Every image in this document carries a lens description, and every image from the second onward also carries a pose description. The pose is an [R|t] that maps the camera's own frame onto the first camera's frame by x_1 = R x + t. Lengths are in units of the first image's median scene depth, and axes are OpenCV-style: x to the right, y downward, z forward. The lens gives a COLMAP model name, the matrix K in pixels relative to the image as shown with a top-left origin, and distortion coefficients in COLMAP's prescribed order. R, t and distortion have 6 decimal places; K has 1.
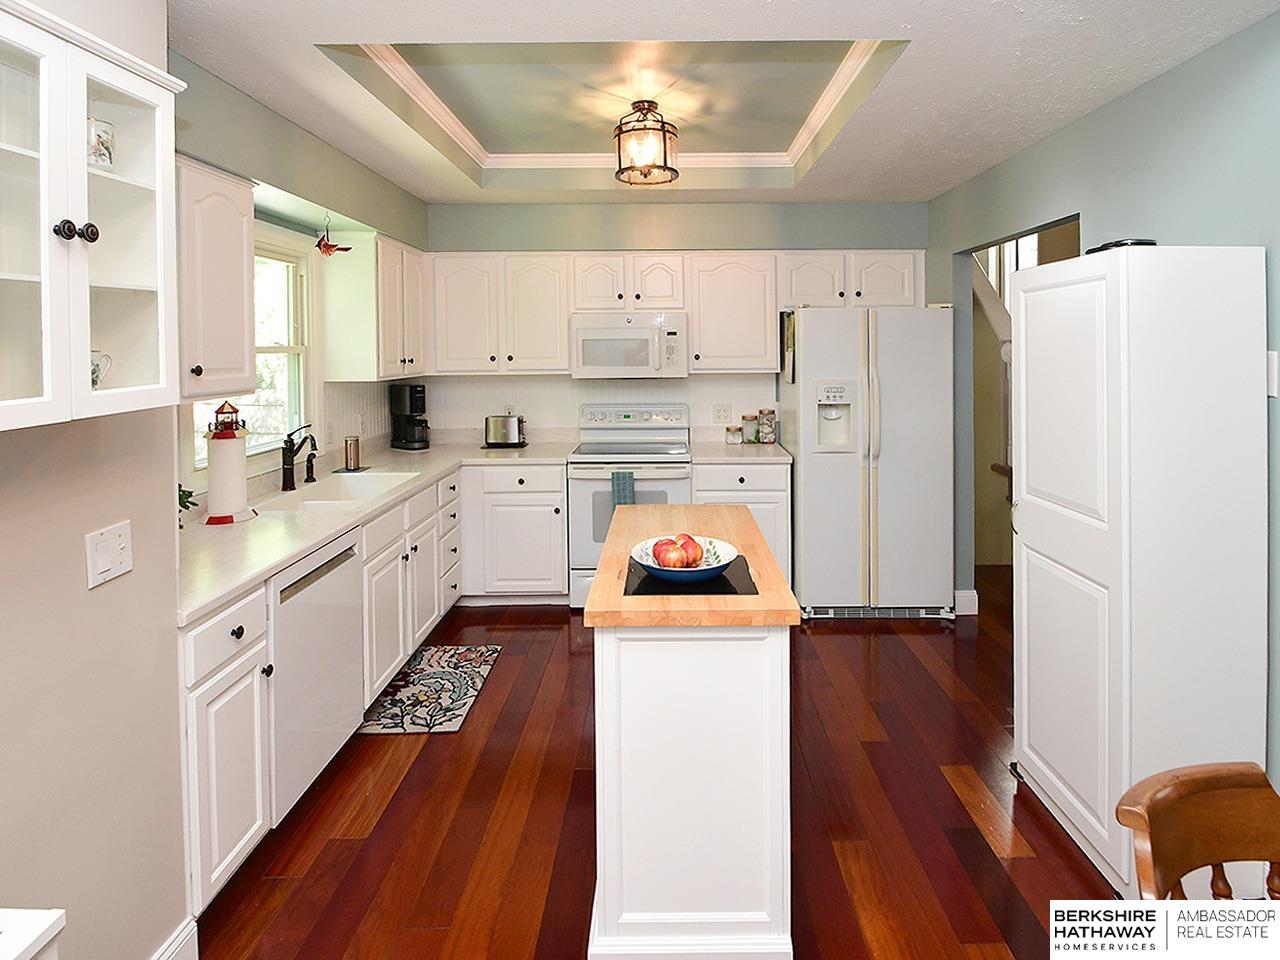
lens RADIAL K [[634.5, 0, 628.2], [0, 634.5, 354.3], [0, 0, 1]] dist [-0.004299, -0.003724]
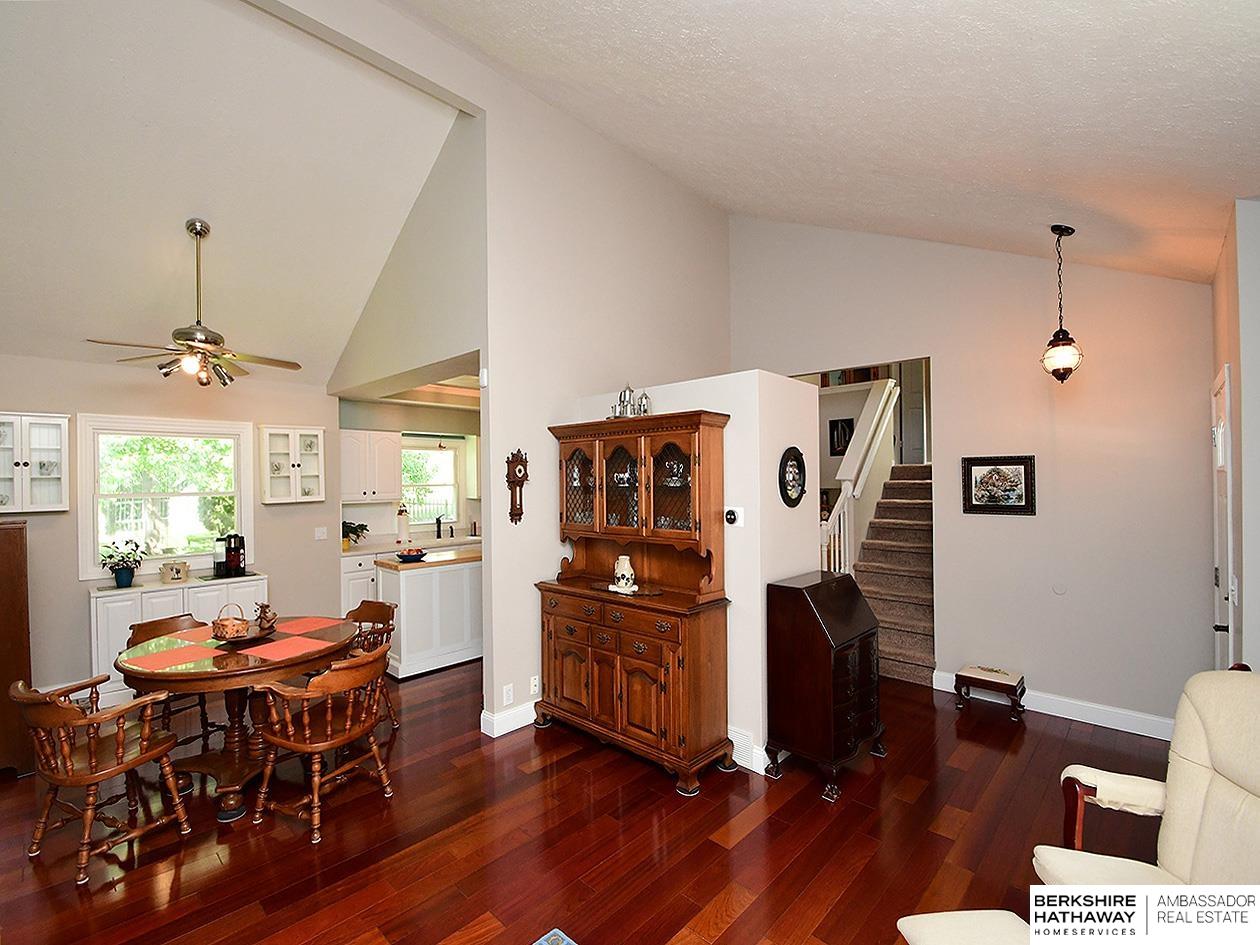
lens RADIAL K [[568.3, 0, 604.4], [0, 568.3, 491.1], [0, 0, 1]] dist [-0.003317, -0.006033]
pose [[0.729208, 0.015185, -0.684124, 1.322111], [-0.004391, 0.999837, 0.017511, -0.023546], [0.684278, -0.009765, 0.729156, -0.210427]]
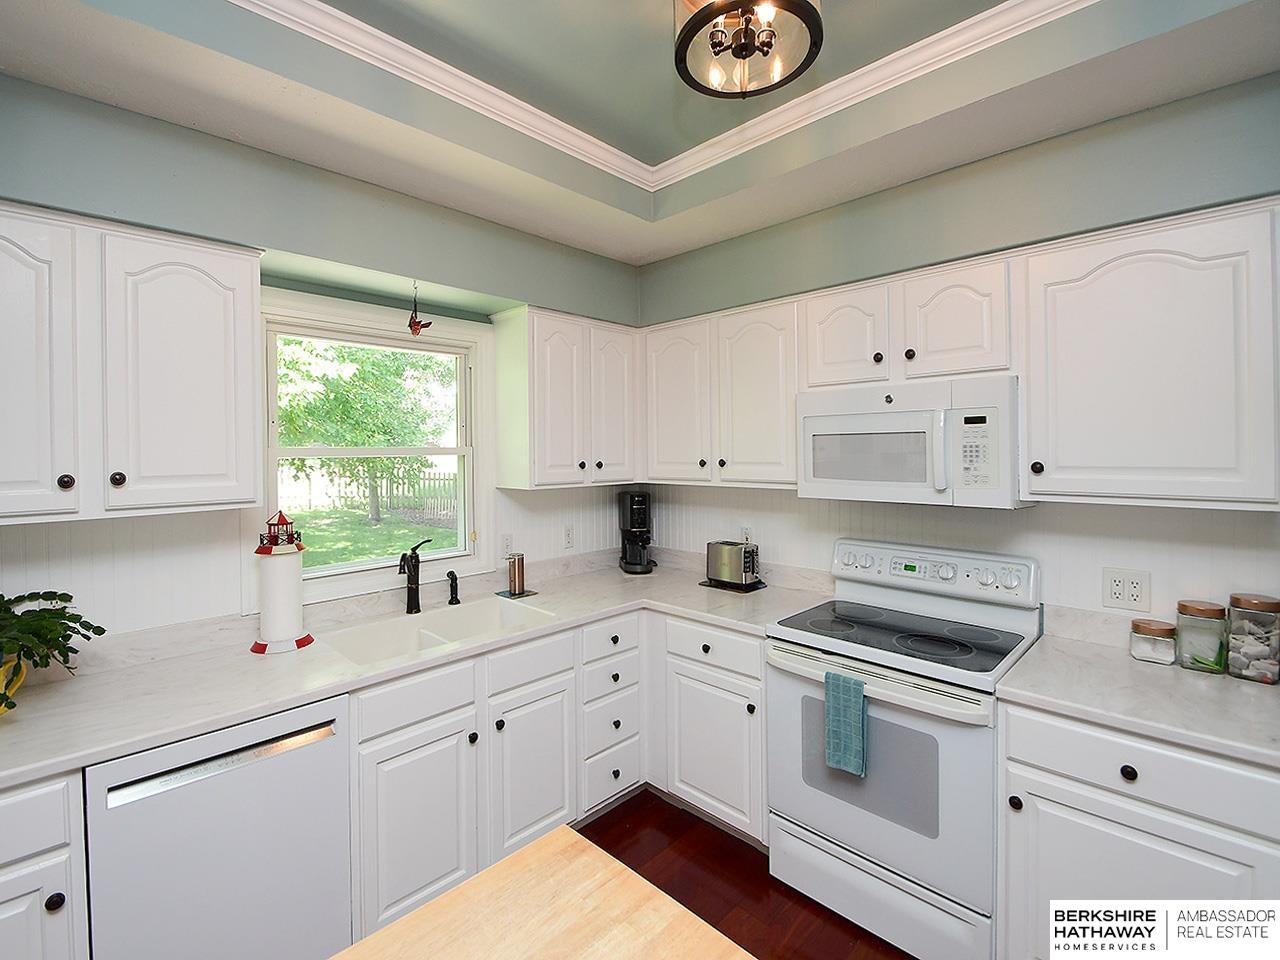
lens RADIAL K [[577.3, 0, 644.8], [0, 577.3, 456.6], [0, 0, 1]] dist [-0.003317, -0.006033]
pose [[0.745458, 0.009609, -0.666483, 0.190868], [-0.003957, 0.999942, 0.009990, -0.007967], [0.666540, -0.004810, 0.745453, 0.520067]]
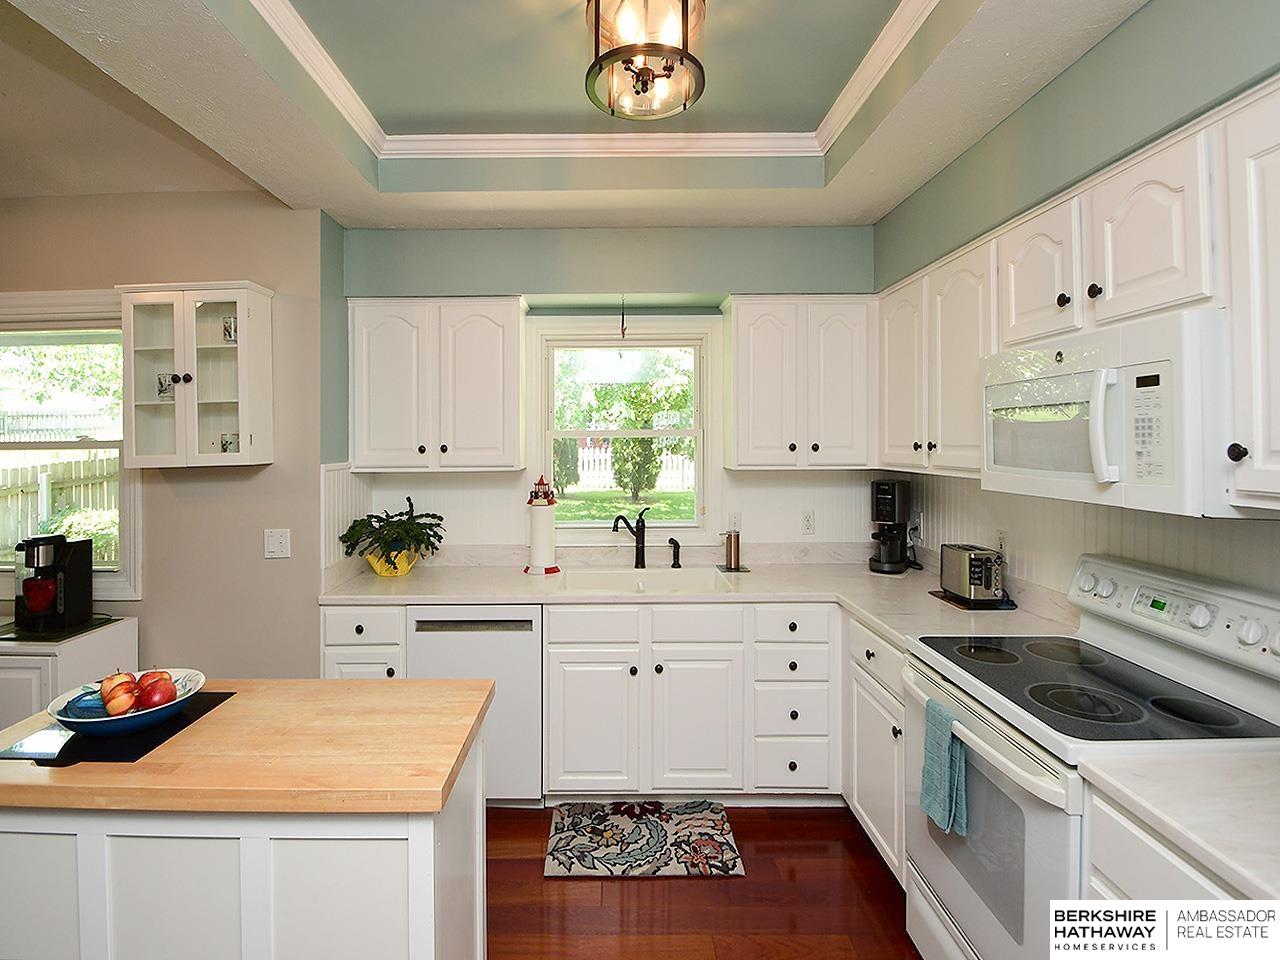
lens RADIAL K [[634.5, 0, 593.9], [0, 634.5, 441.0], [0, 0, 1]] dist [-0.004299, -0.003724]
pose [[0.029323, 0.009146, -0.999528, 0.420220], [-0.005124, 0.999946, 0.009000, -0.002680], [0.999557, 0.004858, 0.029368, 0.745893]]
